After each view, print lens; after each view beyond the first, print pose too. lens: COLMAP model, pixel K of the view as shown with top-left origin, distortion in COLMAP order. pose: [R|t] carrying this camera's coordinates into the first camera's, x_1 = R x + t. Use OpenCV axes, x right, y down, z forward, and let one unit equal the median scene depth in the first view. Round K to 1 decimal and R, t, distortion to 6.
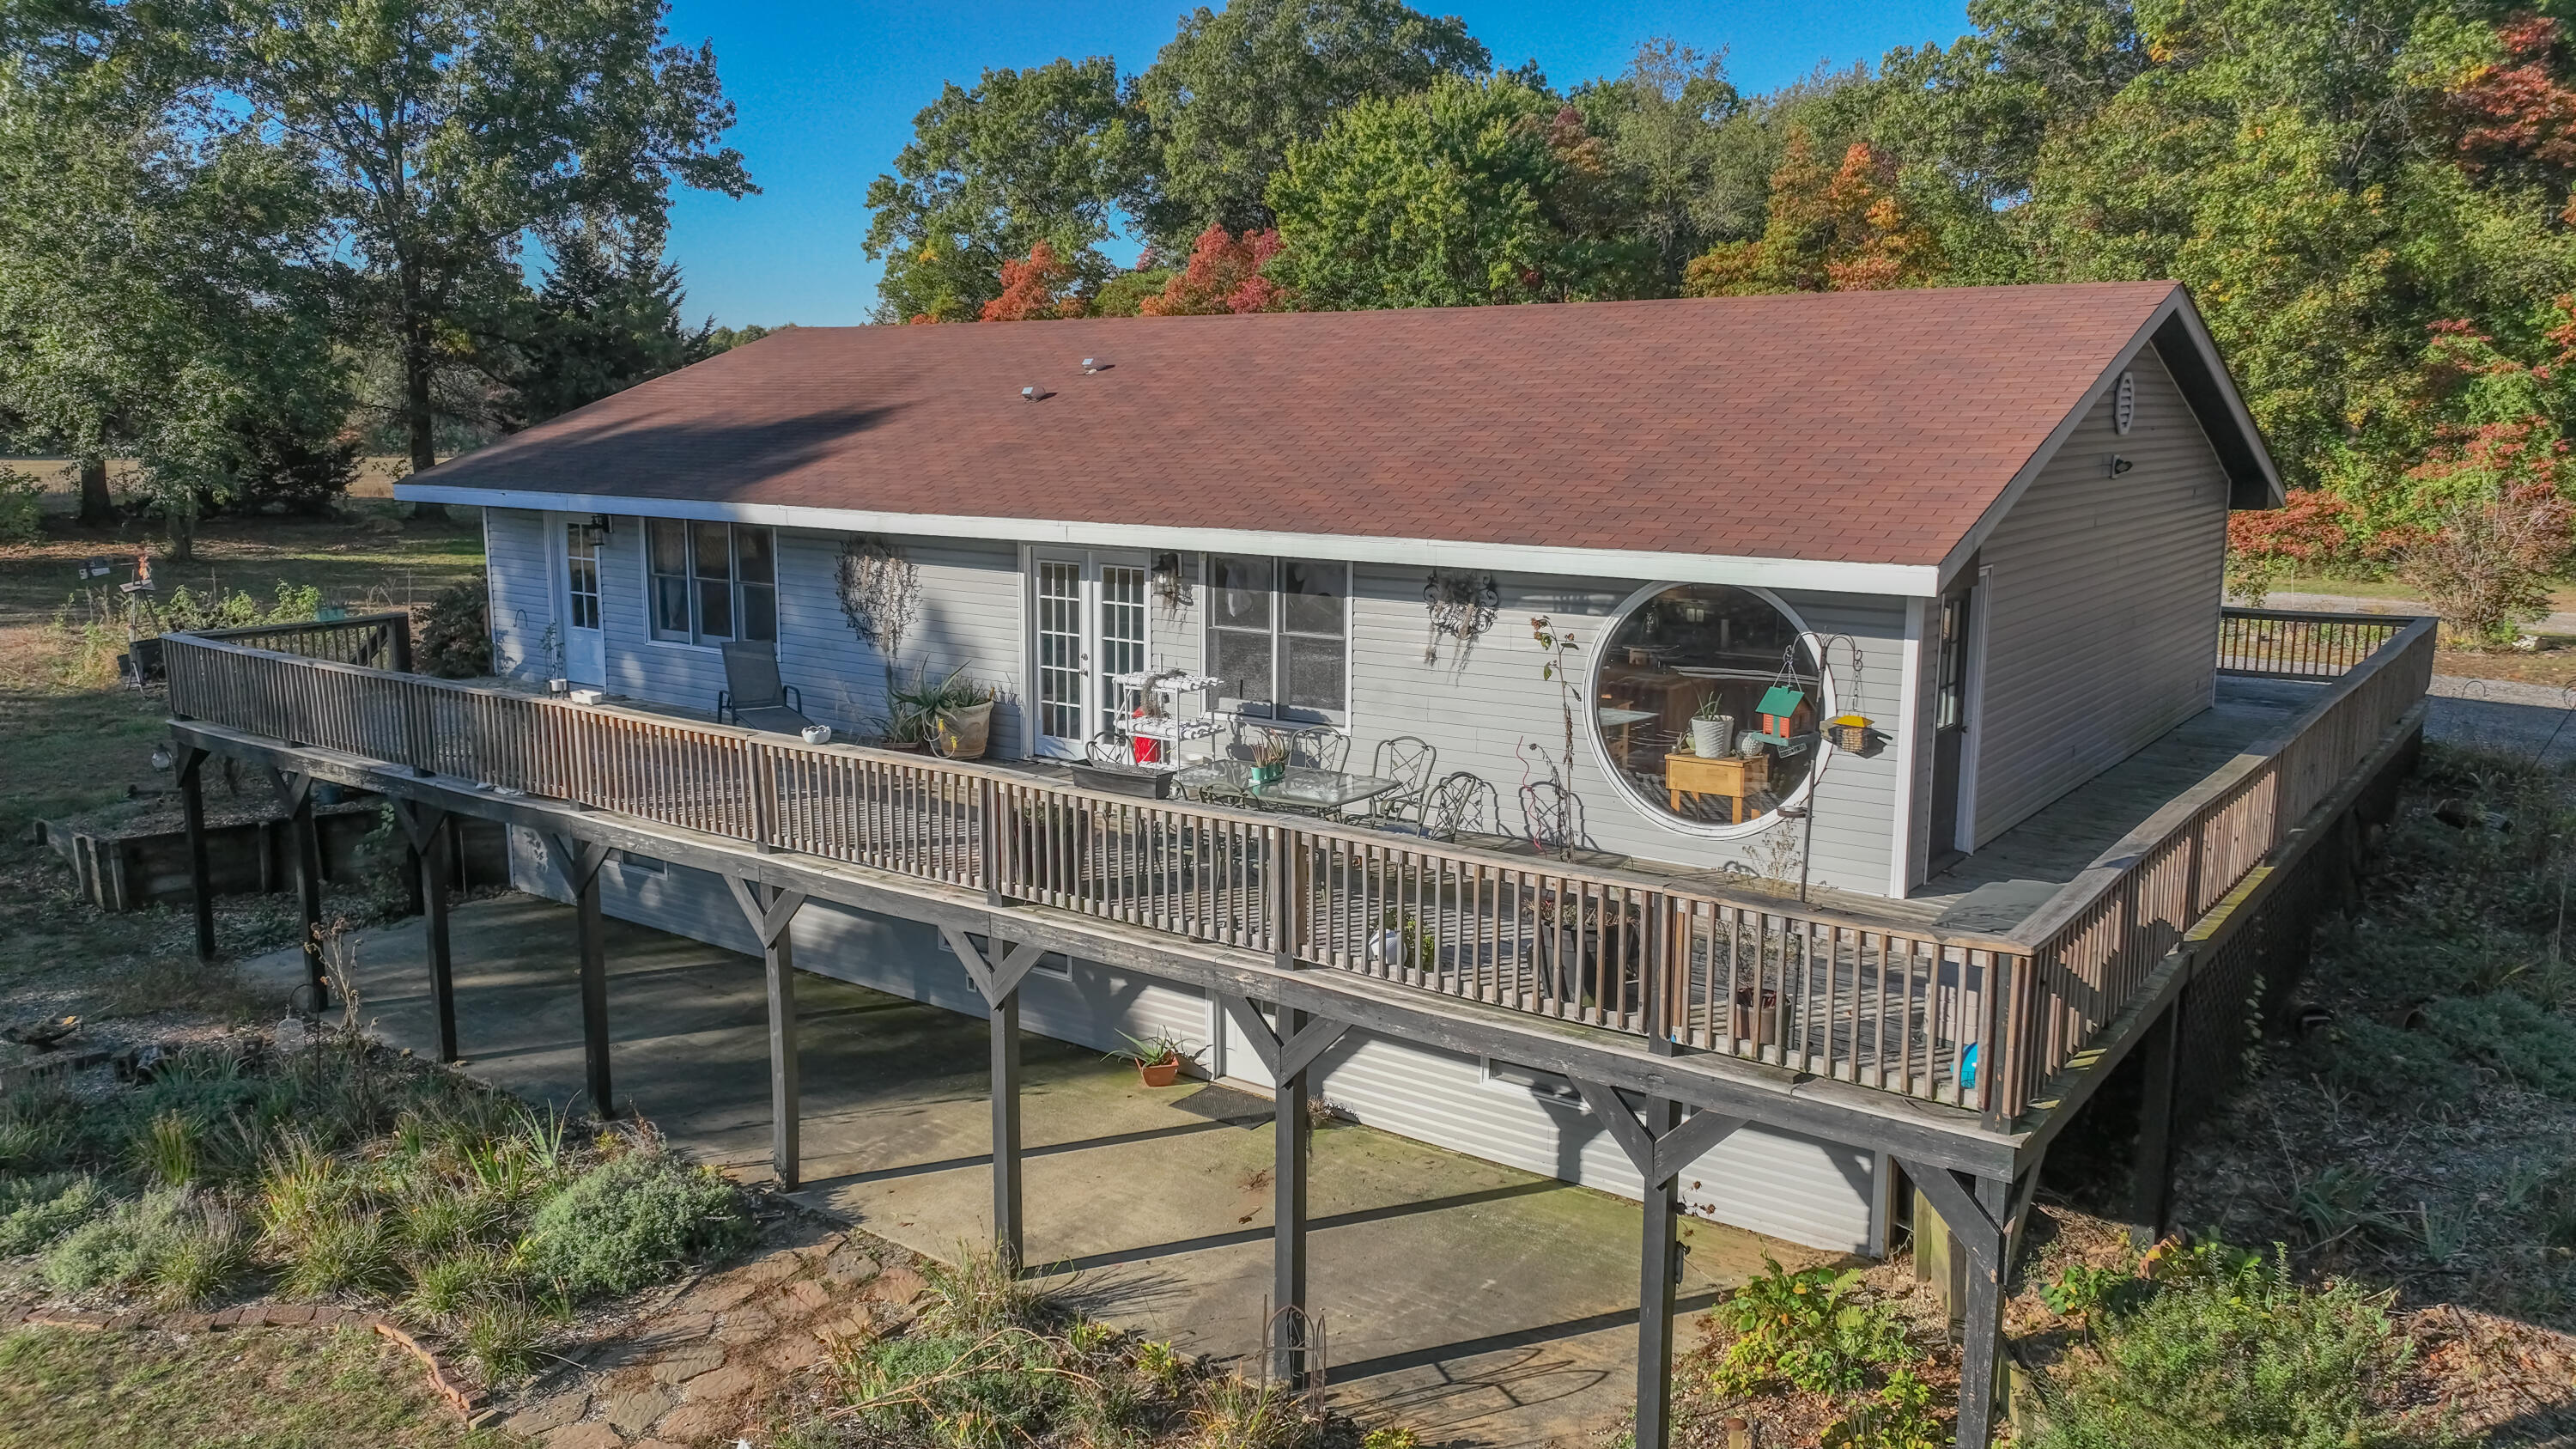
lens RADIAL K [[1857.8, 0, 1288.0], [0, 1857.8, 724.5], [0, 0, 1]] dist [0.009018, 0.002760]
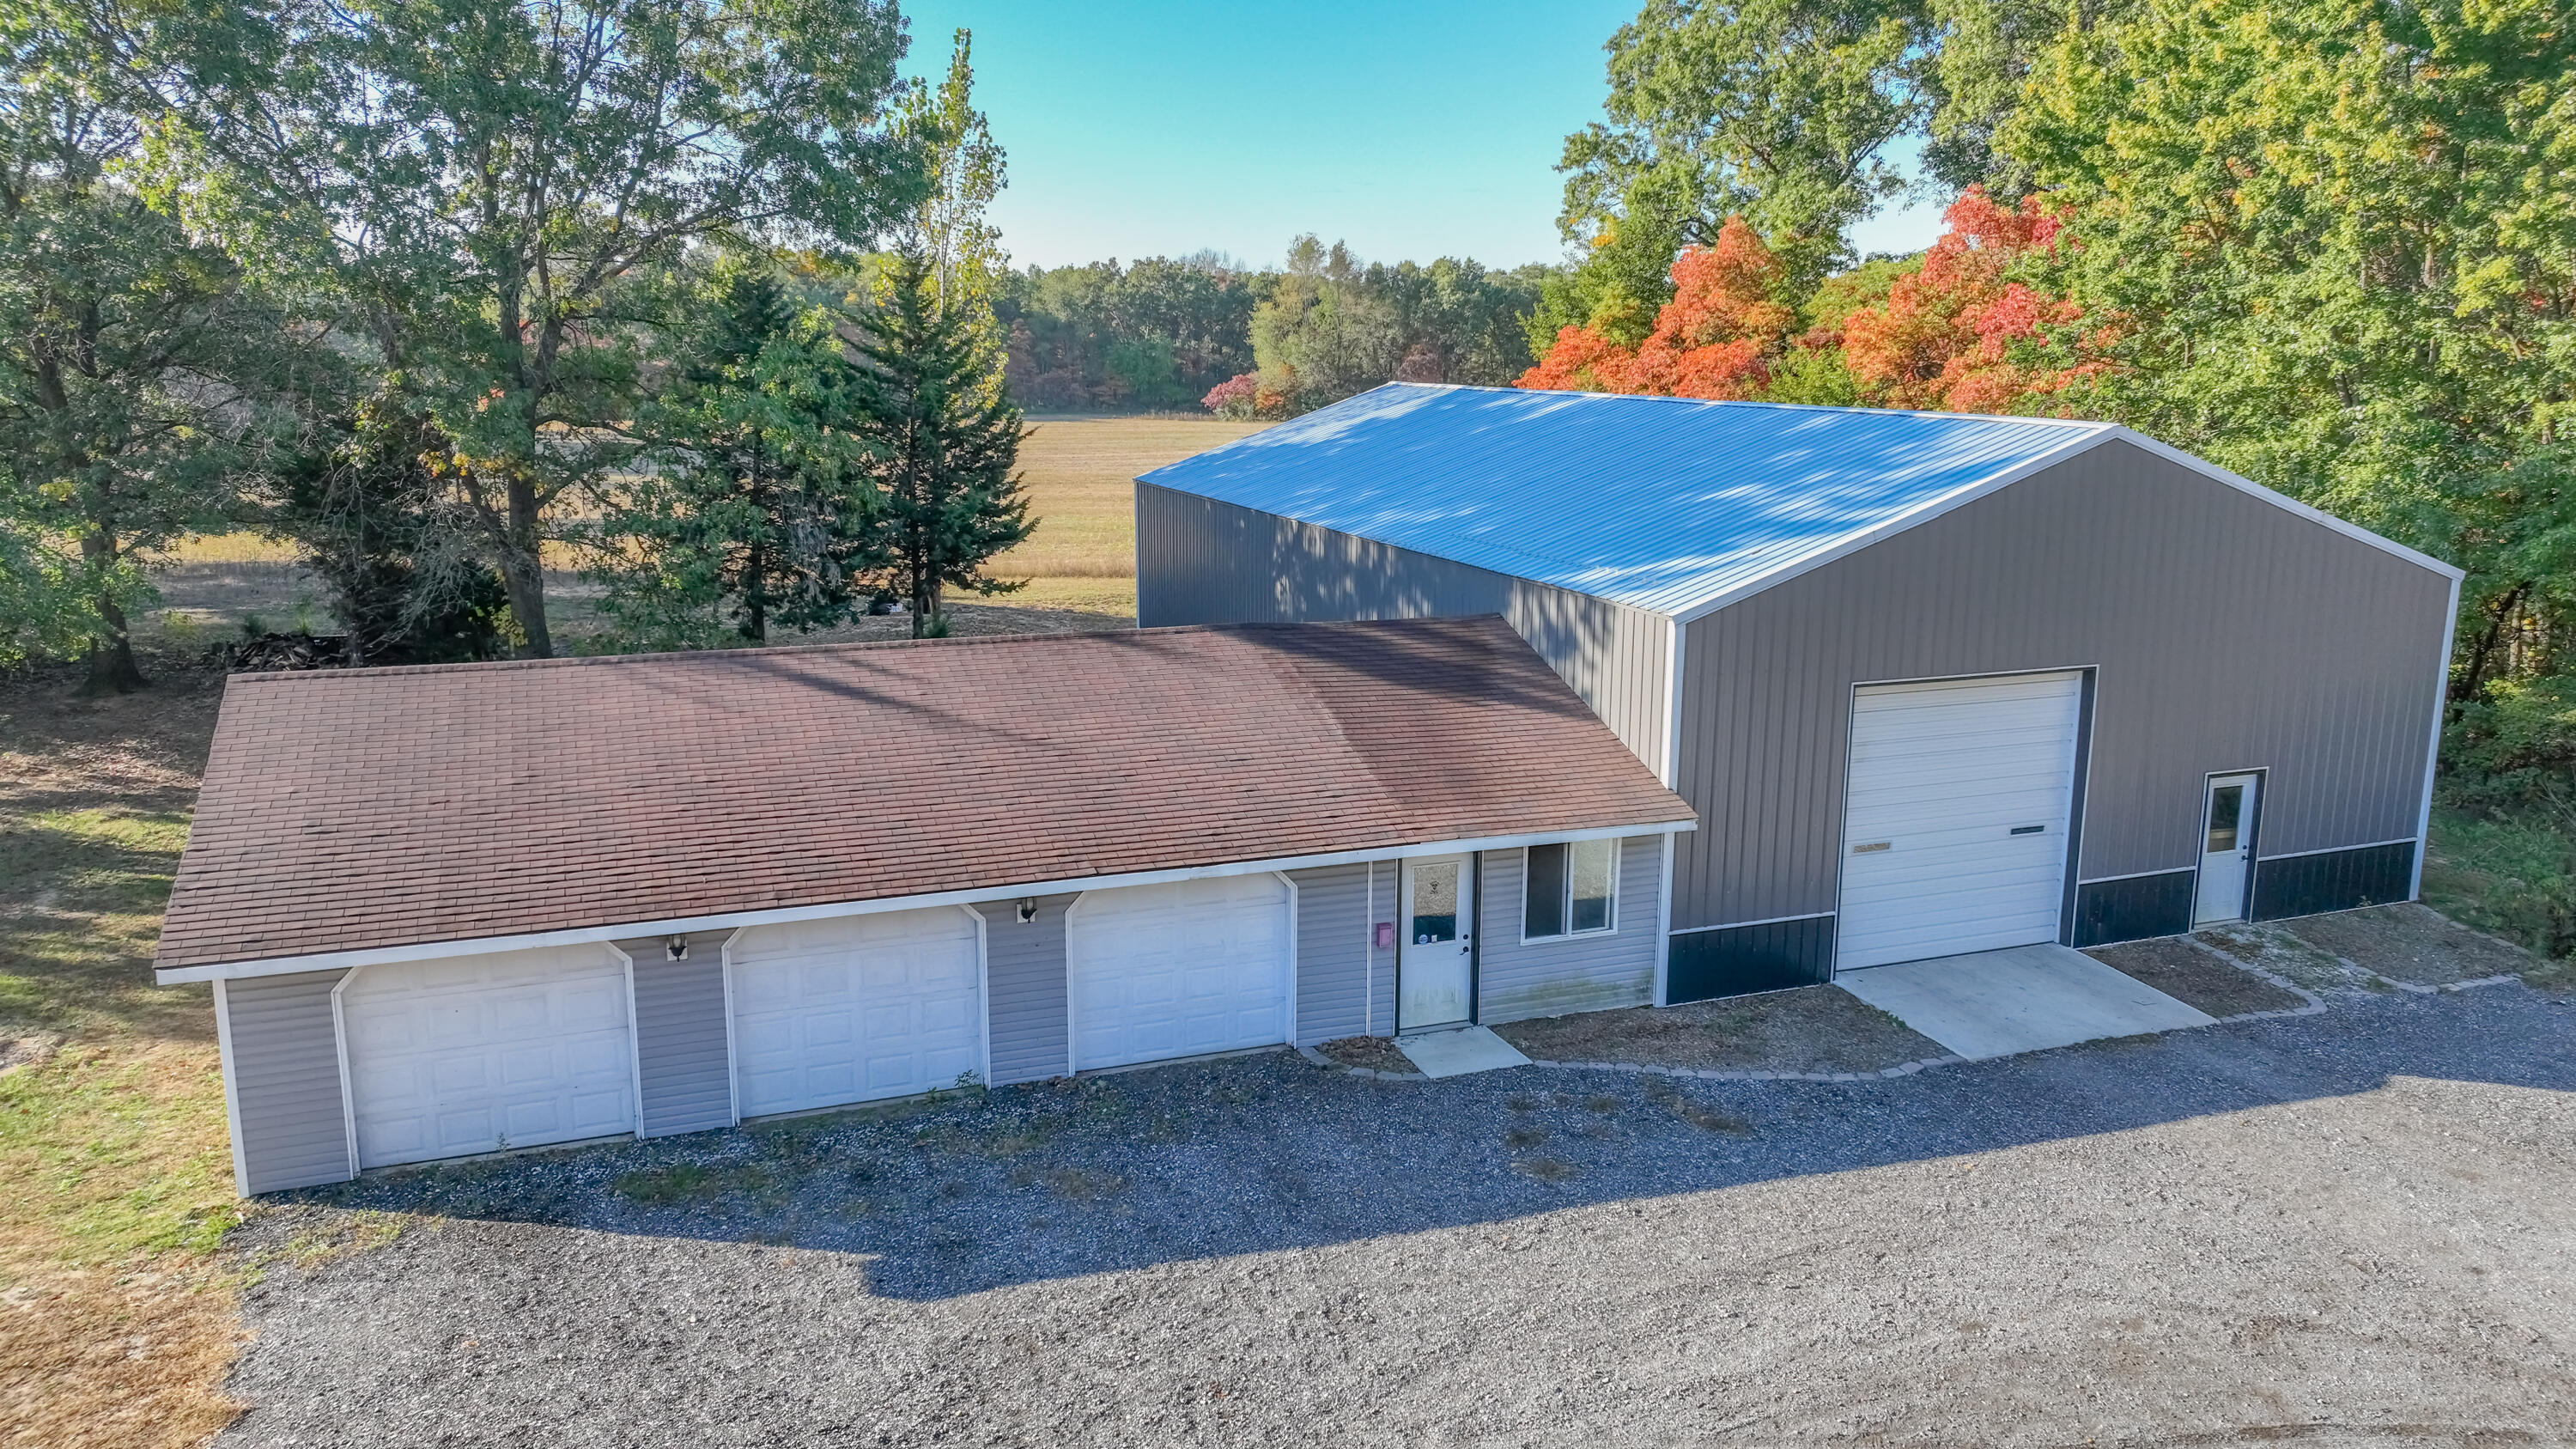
lens RADIAL K [[1857.8, 0, 1288.0], [0, 1857.8, 724.5], [0, 0, 1]] dist [0.009018, 0.002760]
pose [[0.851478, 0.108498, -0.513043, 0.106835], [-0.090031, 0.994081, 0.060805, -0.128757], [0.516604, -0.005584, 0.856206, 0.426102]]
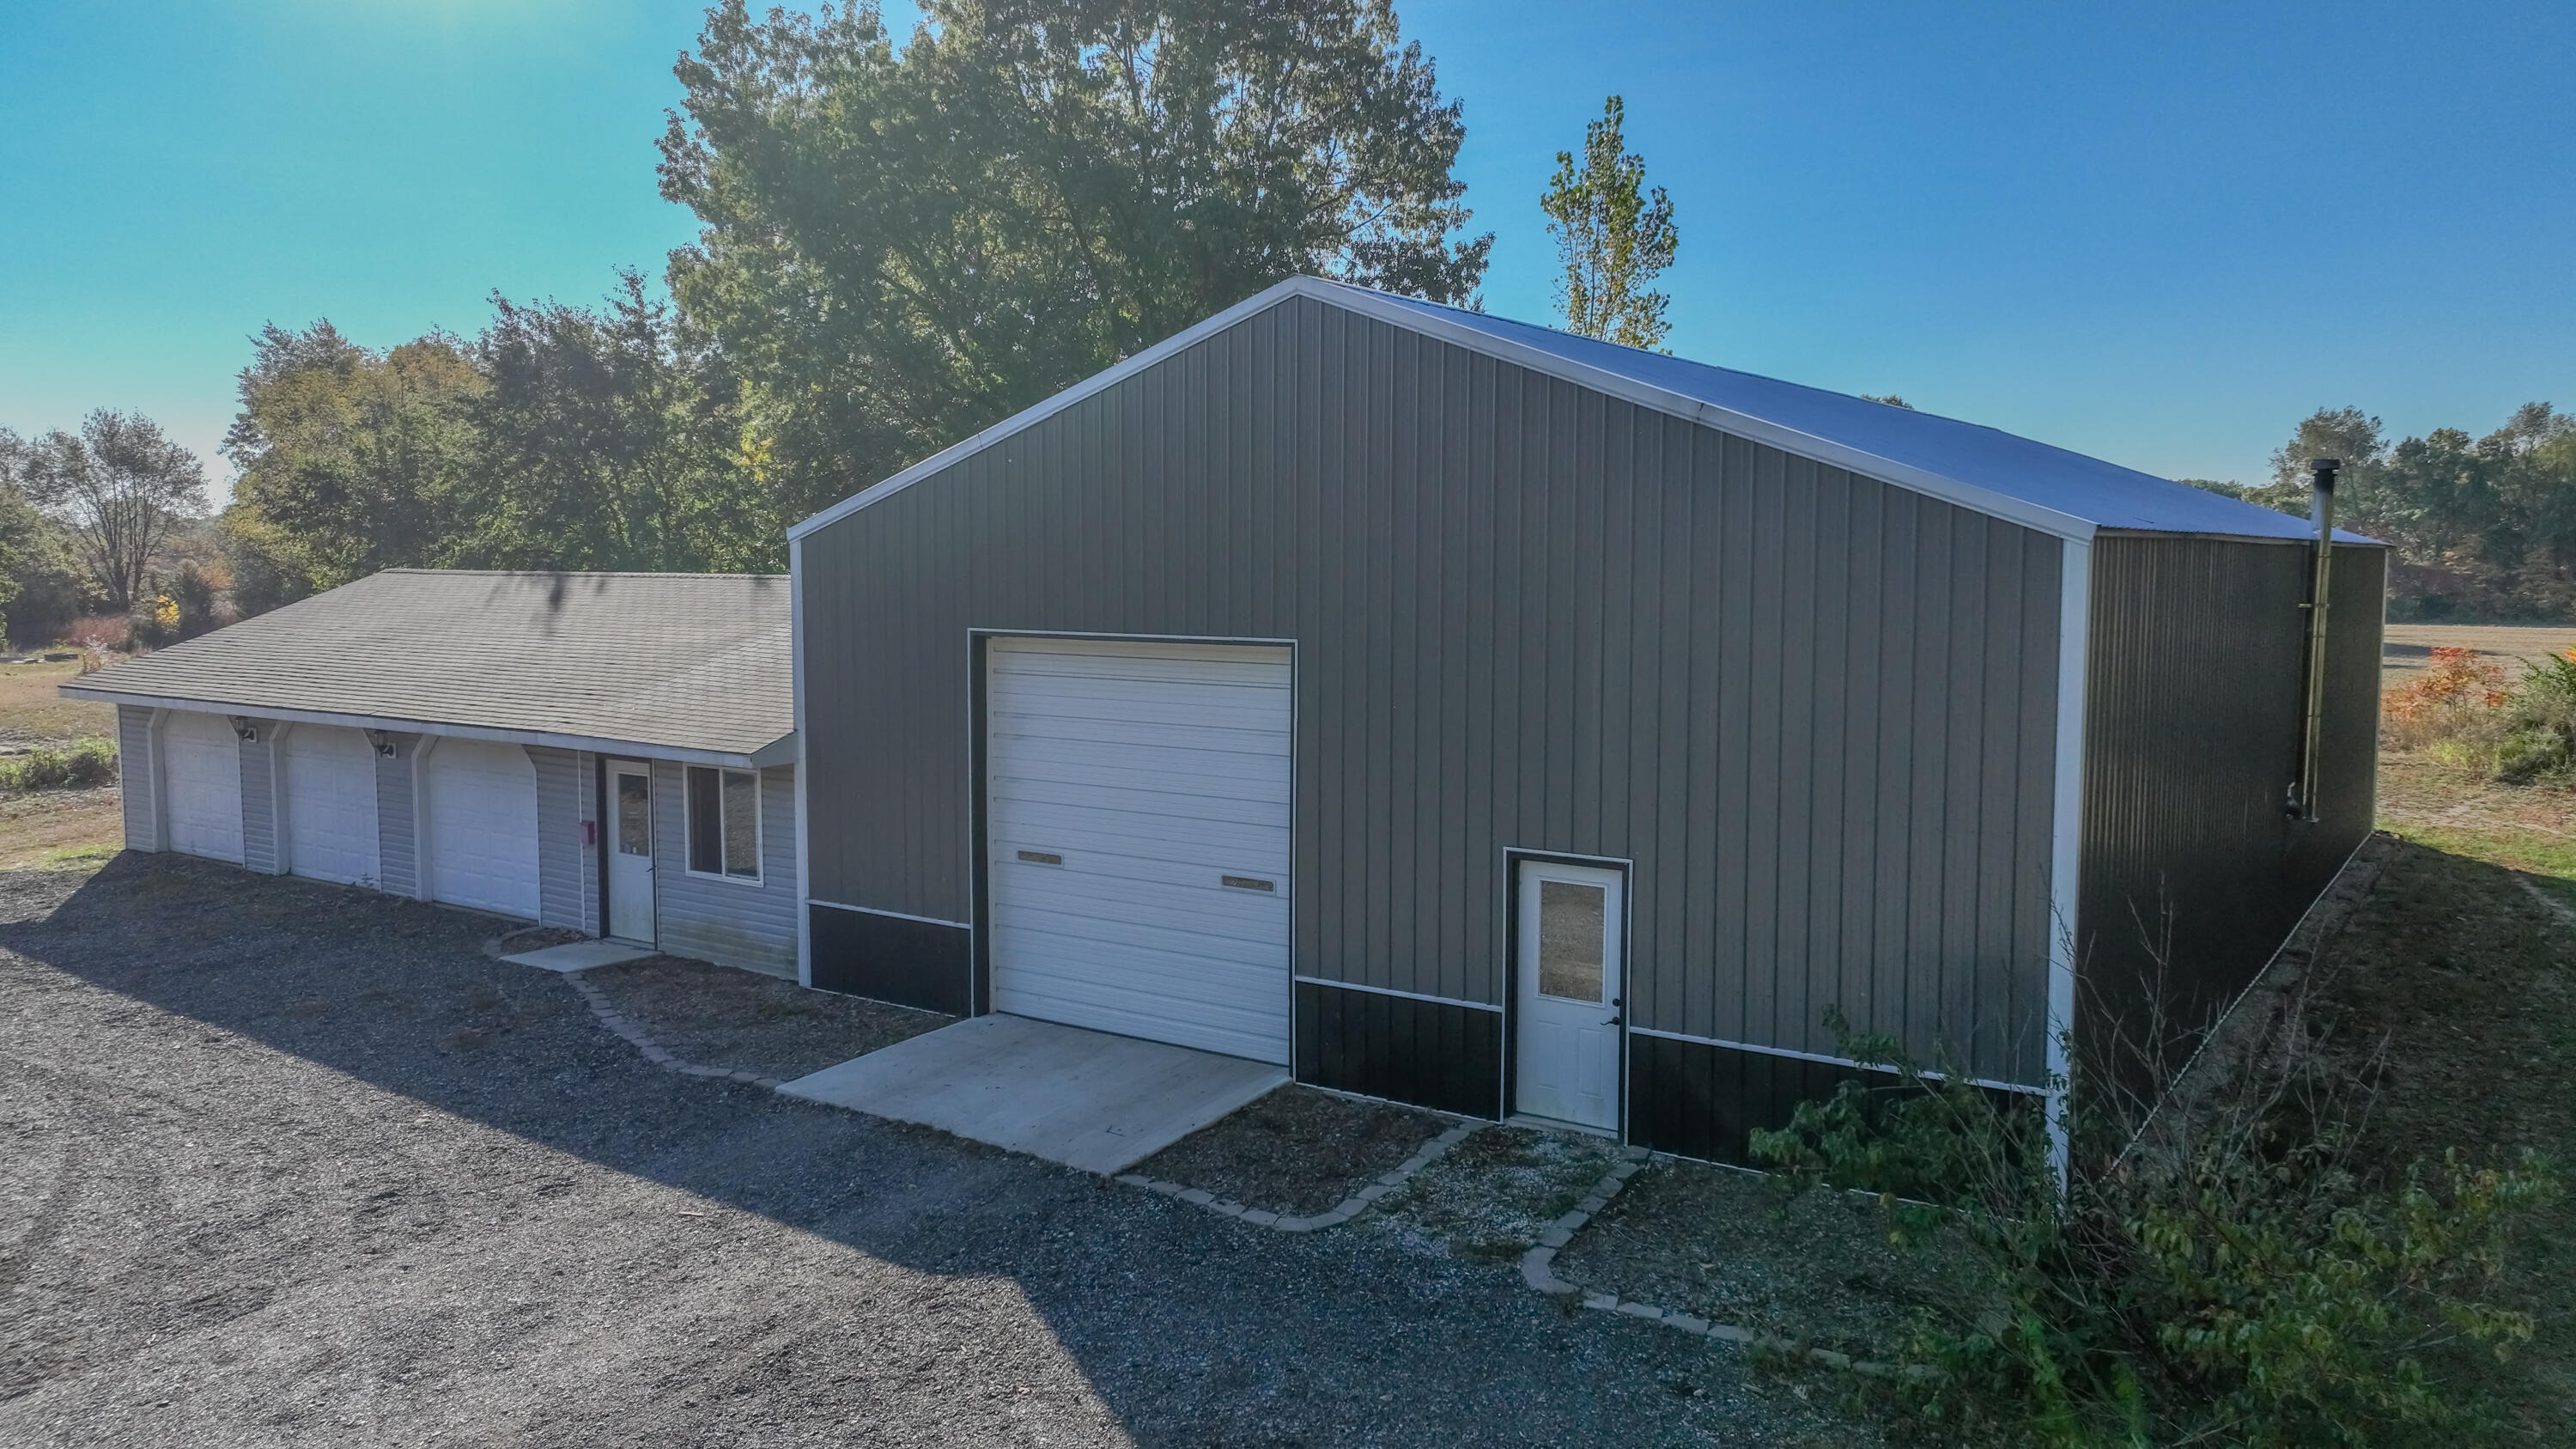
lens RADIAL K [[1857.8, 0, 1288.0], [0, 1857.8, 724.5], [0, 0, 1]] dist [0.009018, 0.002760]
pose [[0.064203, 0.089583, -0.993908, 0.261357], [-0.172593, 0.981951, 0.077357, -0.138084], [0.982899, 0.166575, 0.078505, 0.739525]]
